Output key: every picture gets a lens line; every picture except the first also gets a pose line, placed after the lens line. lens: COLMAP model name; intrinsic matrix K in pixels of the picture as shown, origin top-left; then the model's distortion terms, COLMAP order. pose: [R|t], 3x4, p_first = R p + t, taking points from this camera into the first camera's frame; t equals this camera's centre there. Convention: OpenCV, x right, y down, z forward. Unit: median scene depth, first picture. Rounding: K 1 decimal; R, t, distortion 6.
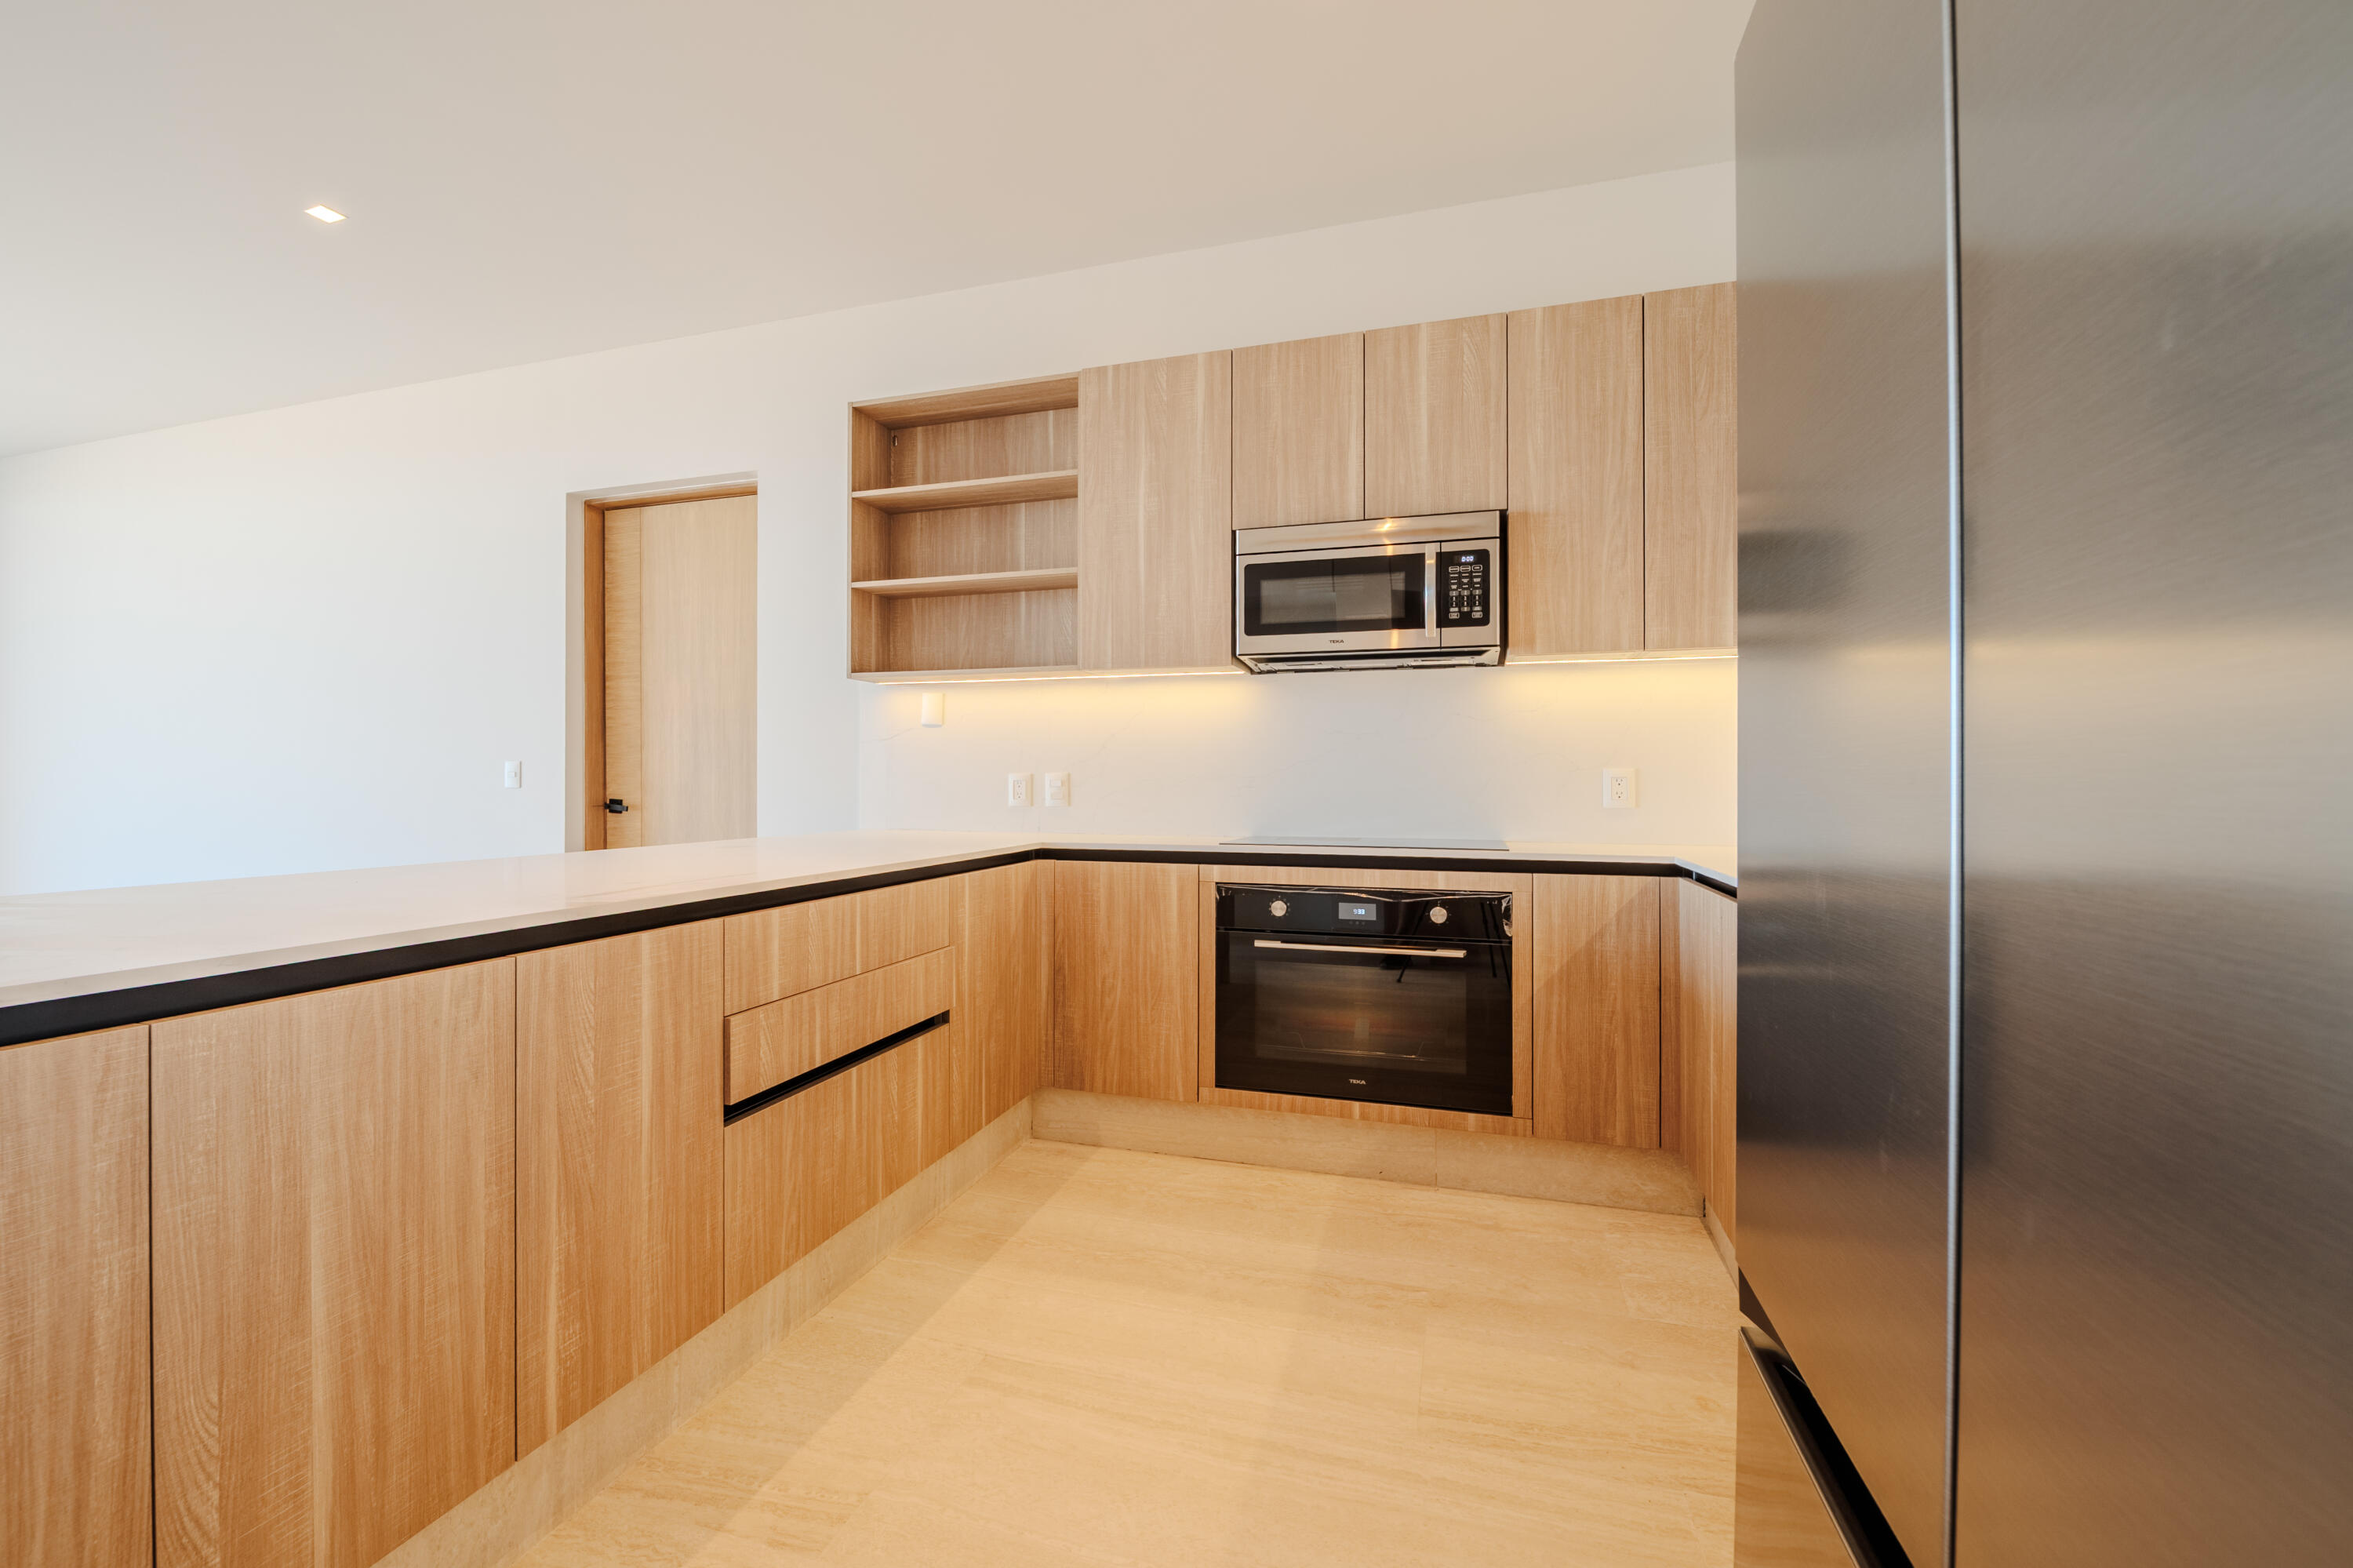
lens RADIAL K [[983.5, 0, 1176.5], [0, 983.5, 784.0], [0, 0, 1]] dist [-0.001799, -0.000429]
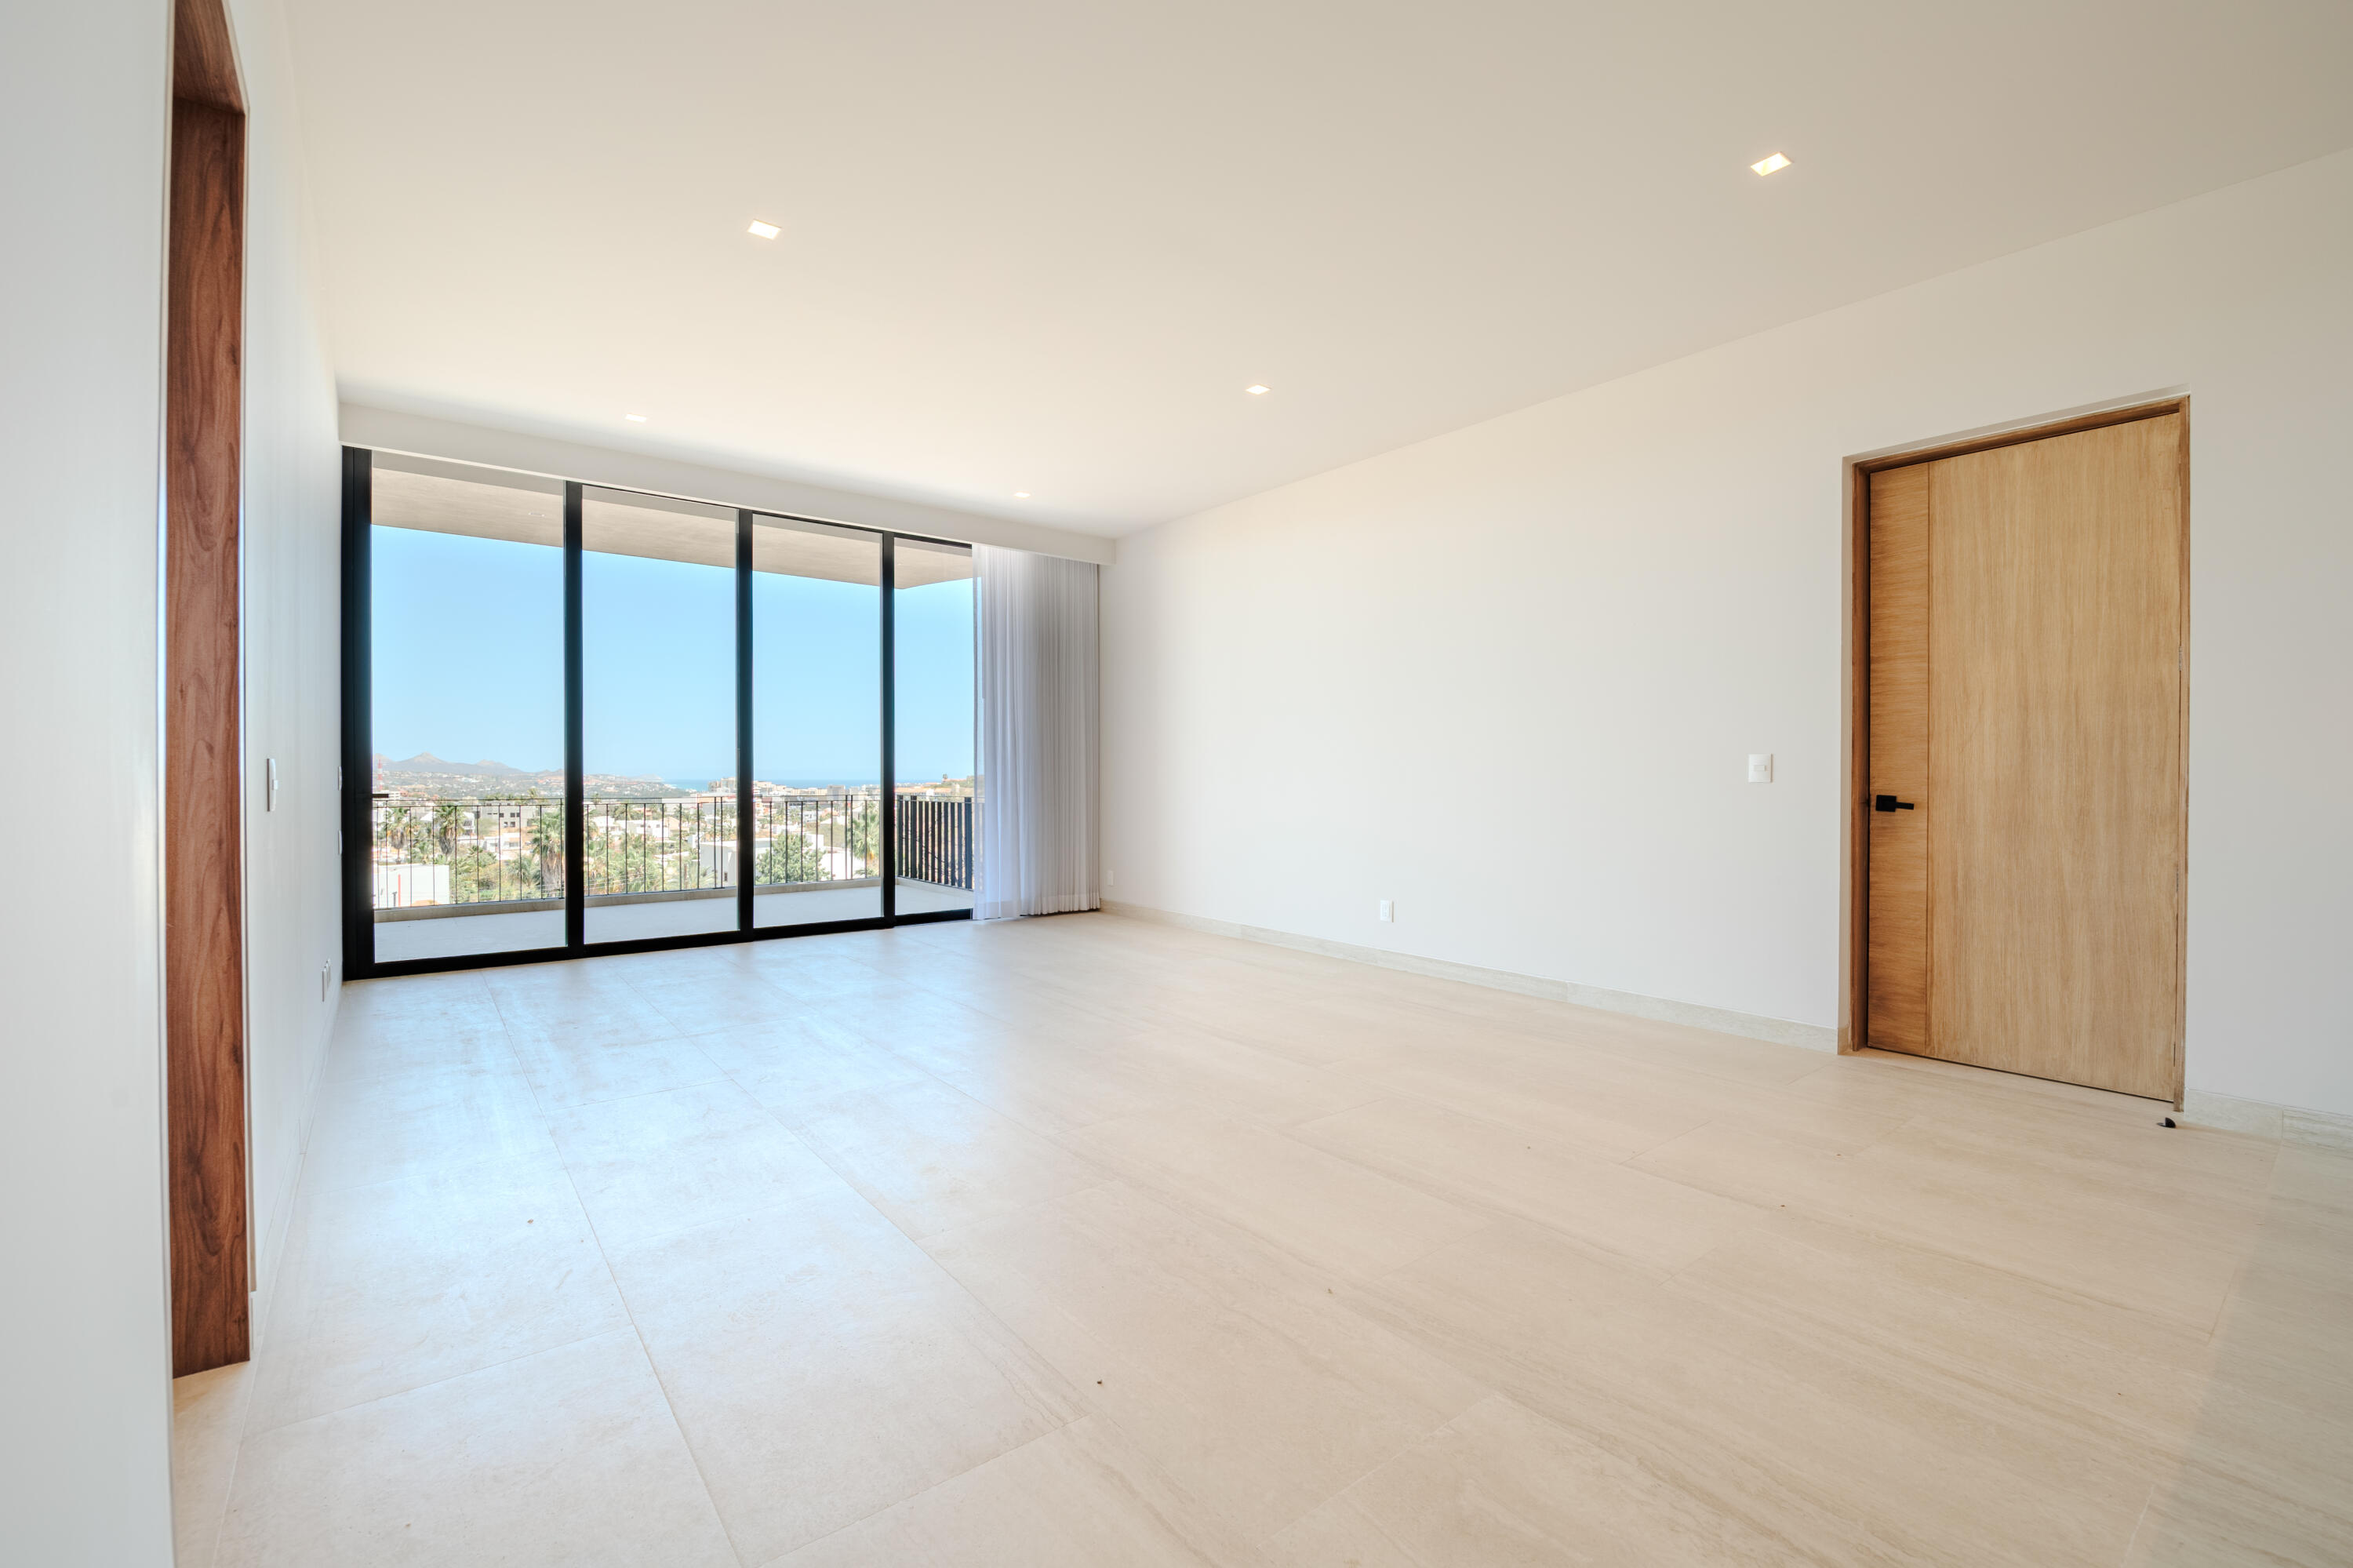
lens RADIAL K [[983.5, 0, 1176.5], [0, 983.5, 784.0], [0, 0, 1]] dist [-0.001799, -0.000429]
pose [[0.834891, 0.009649, -0.550330, -0.618790], [-0.004119, 0.999928, 0.011284, -0.002795], [0.550399, -0.007154, 0.834871, -0.093914]]
